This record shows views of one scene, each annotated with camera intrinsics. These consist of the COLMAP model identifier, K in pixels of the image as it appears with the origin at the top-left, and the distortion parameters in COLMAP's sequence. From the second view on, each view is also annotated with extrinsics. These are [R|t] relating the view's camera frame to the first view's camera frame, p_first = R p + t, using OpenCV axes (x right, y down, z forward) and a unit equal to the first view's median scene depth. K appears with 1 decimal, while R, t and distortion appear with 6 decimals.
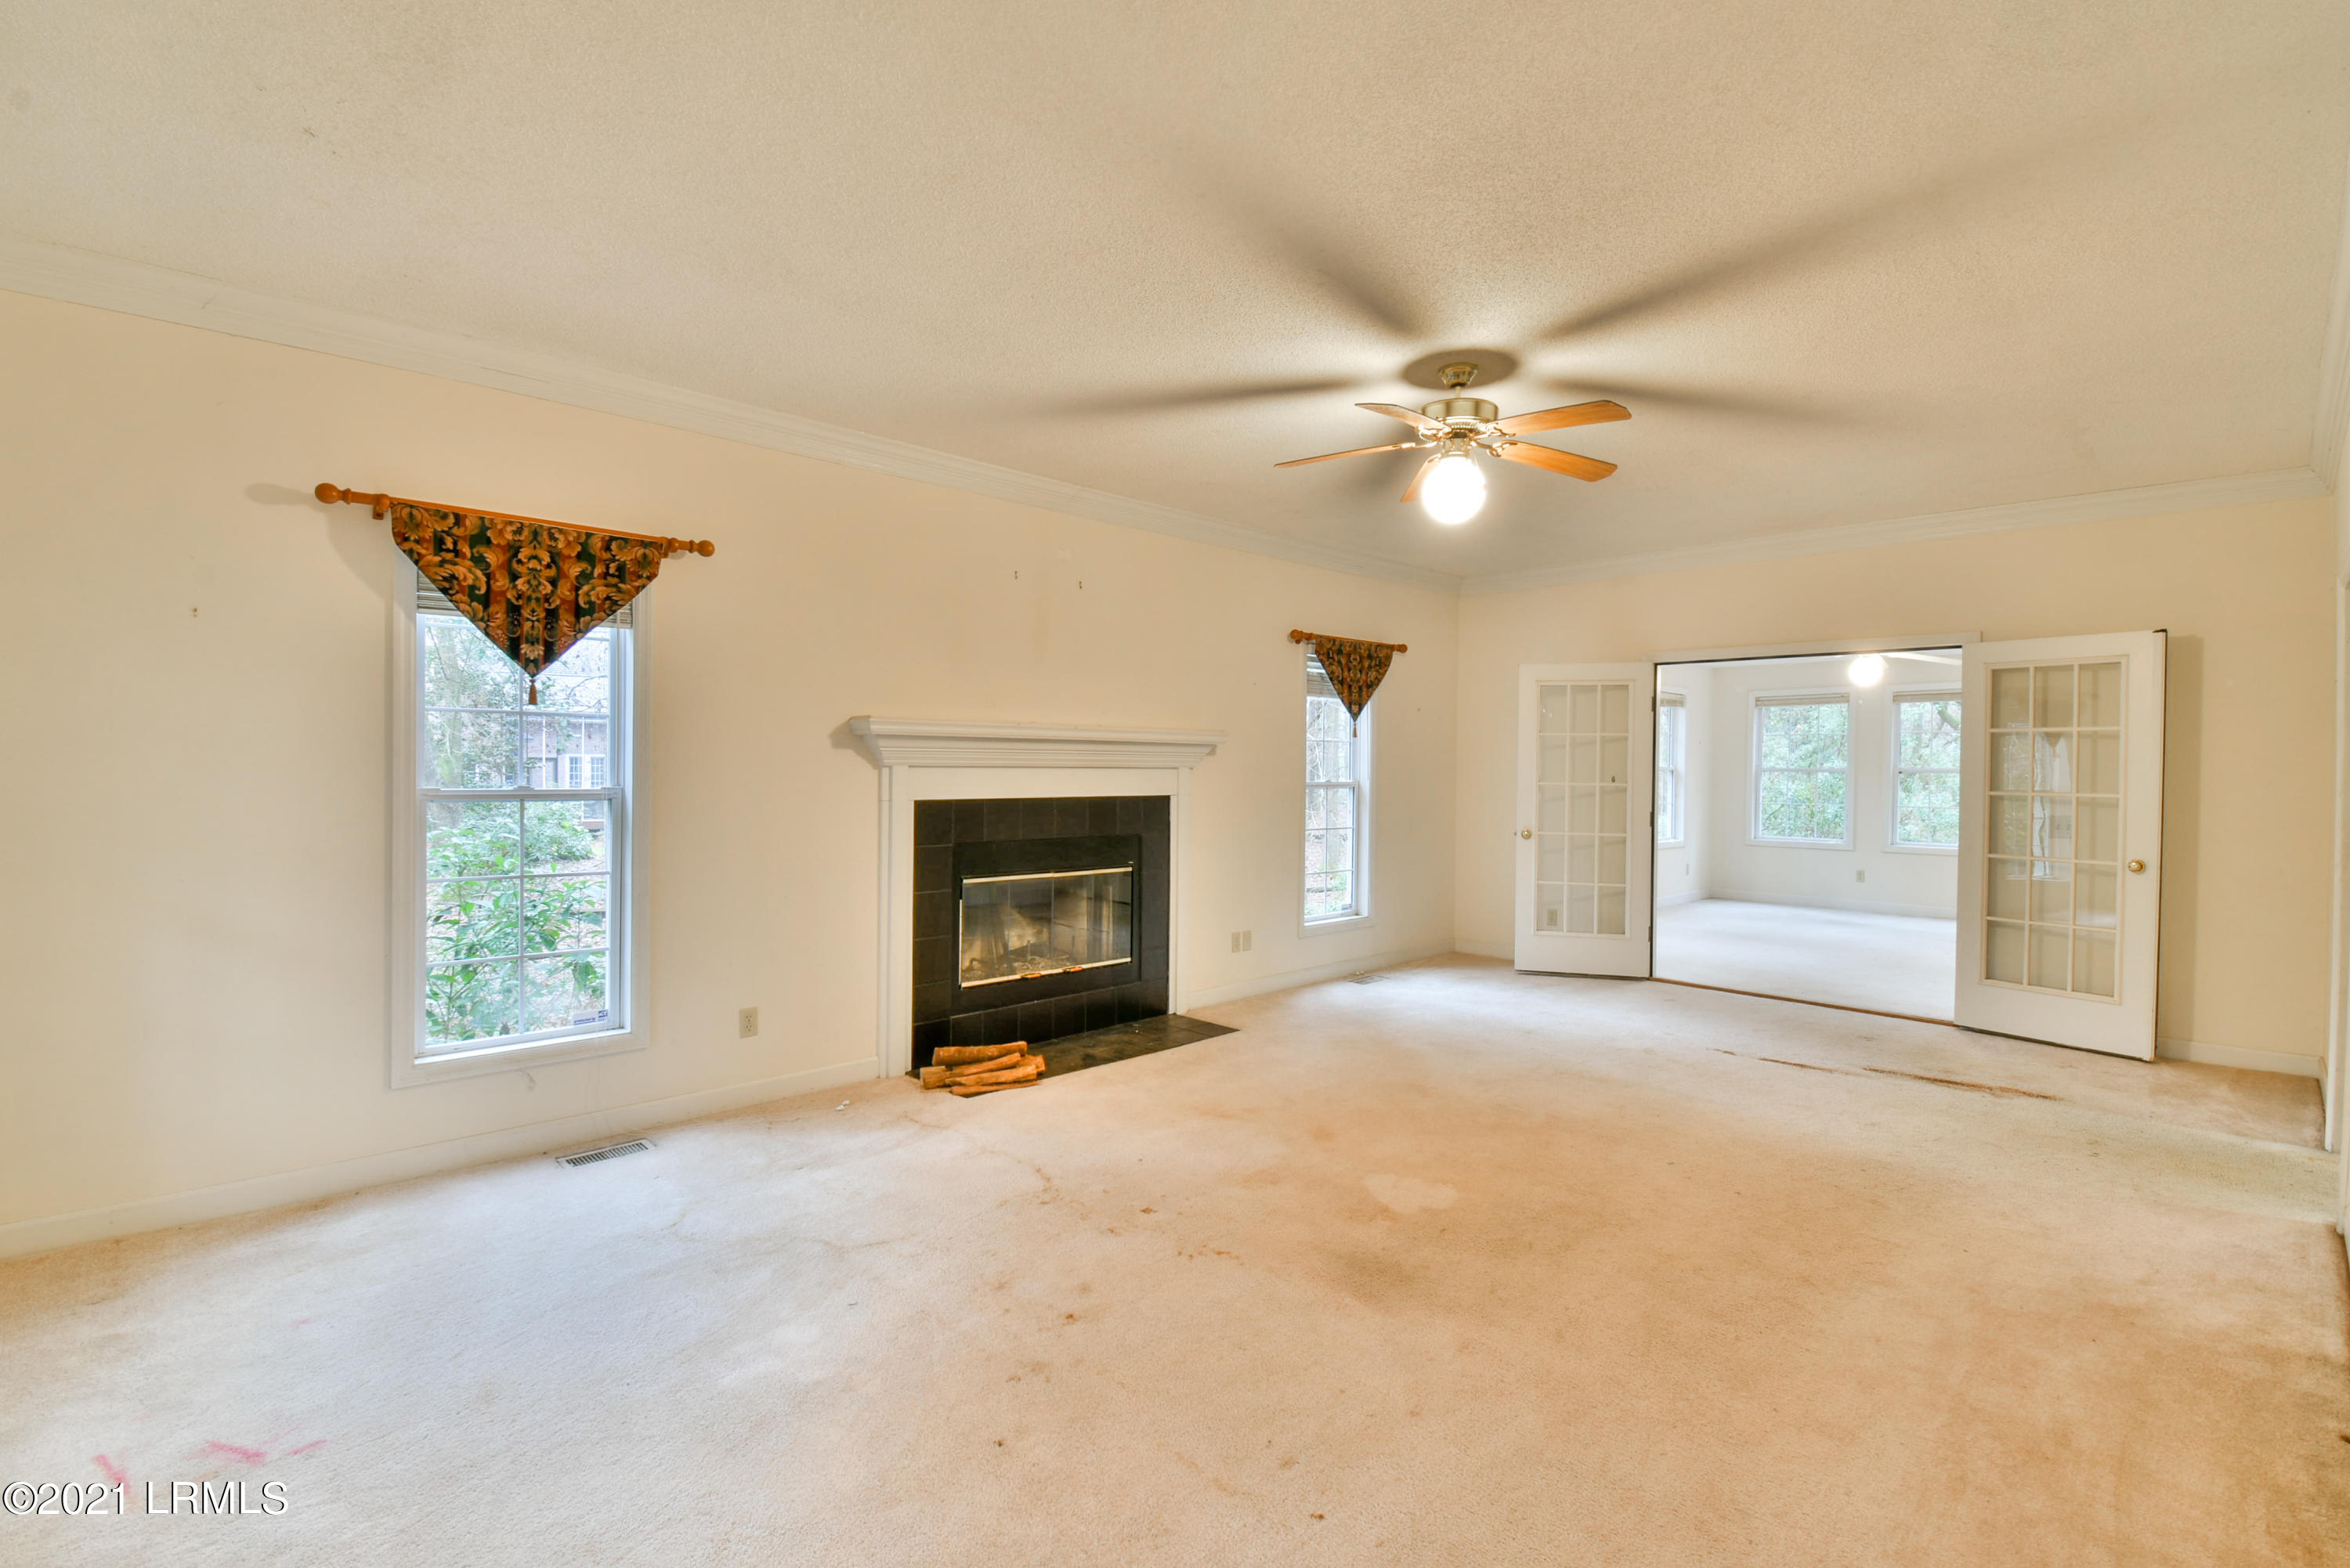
lens RADIAL K [[1000.5, 0, 1170.0], [0, 1000.5, 790.6], [0, 0, 1]] dist [0.017279, 0.000099]
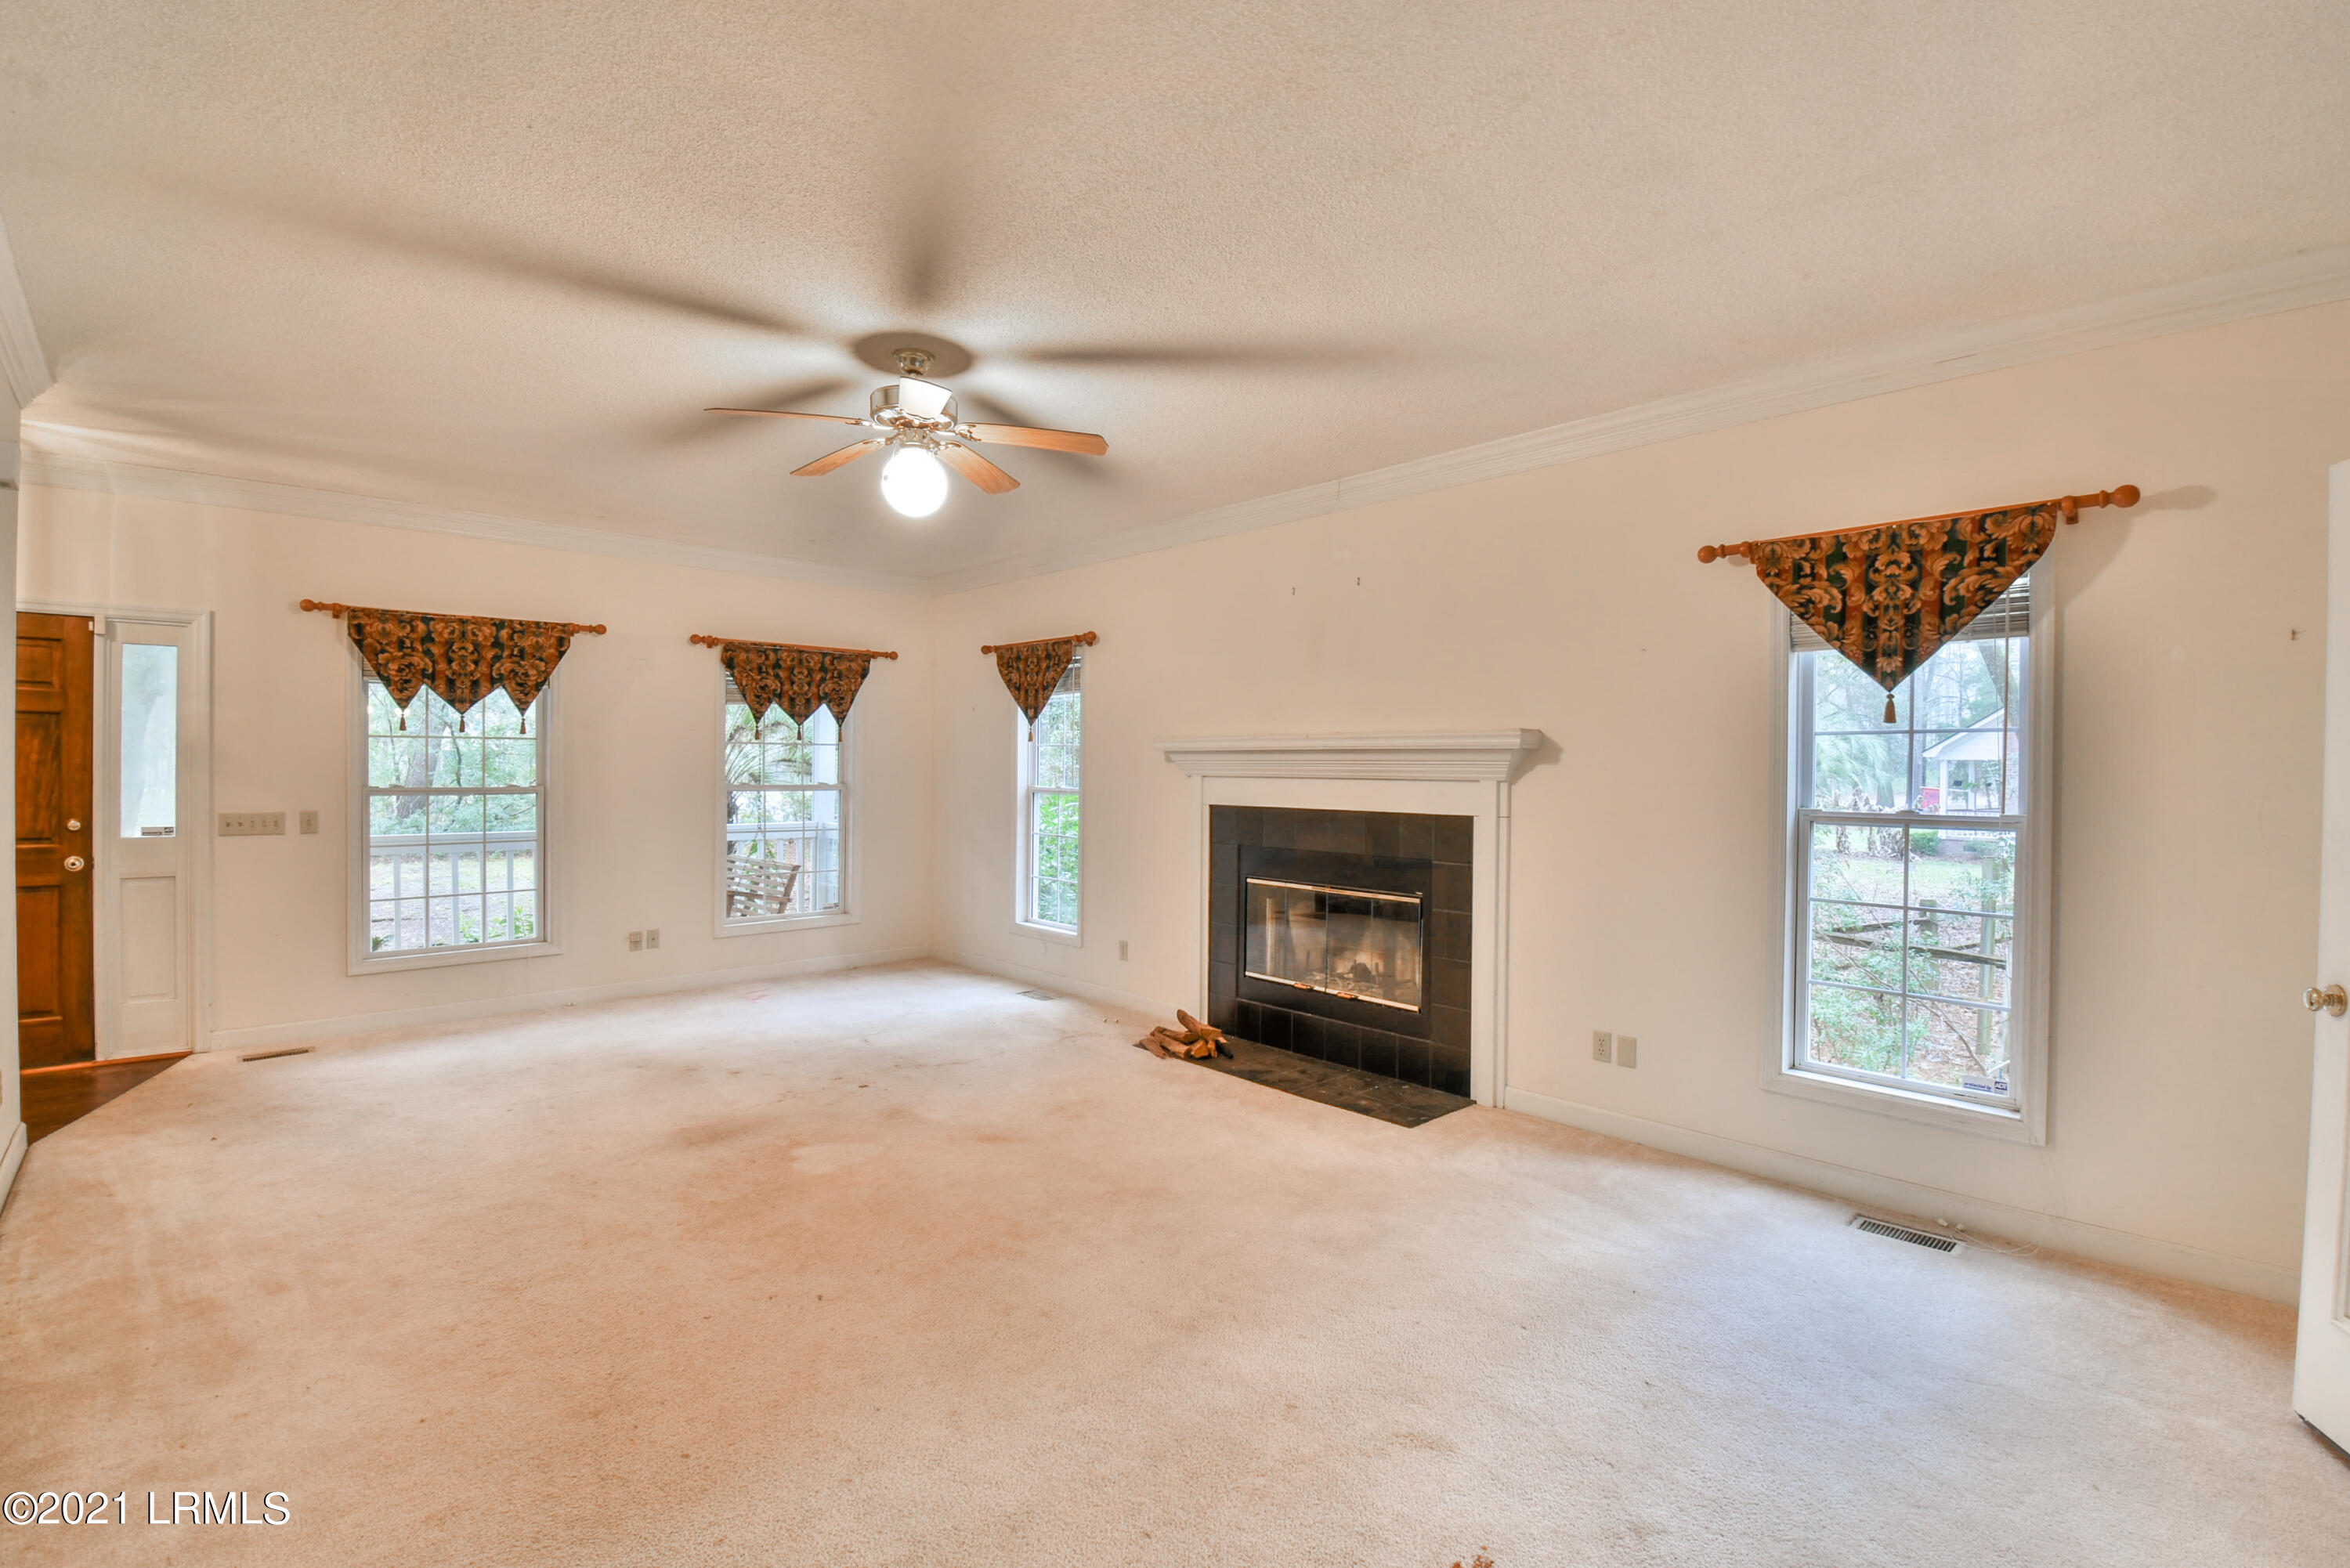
lens RADIAL K [[1072.5, 0, 1175.5], [0, 1072.5, 783.4], [0, 0, 1]] dist [0.055150, 0.000813]
pose [[0.018334, 0.002989, -0.999827, 0.375008], [-0.037488, 0.999294, 0.002300, -0.006141], [0.999129, 0.037440, 0.018433, 0.340017]]
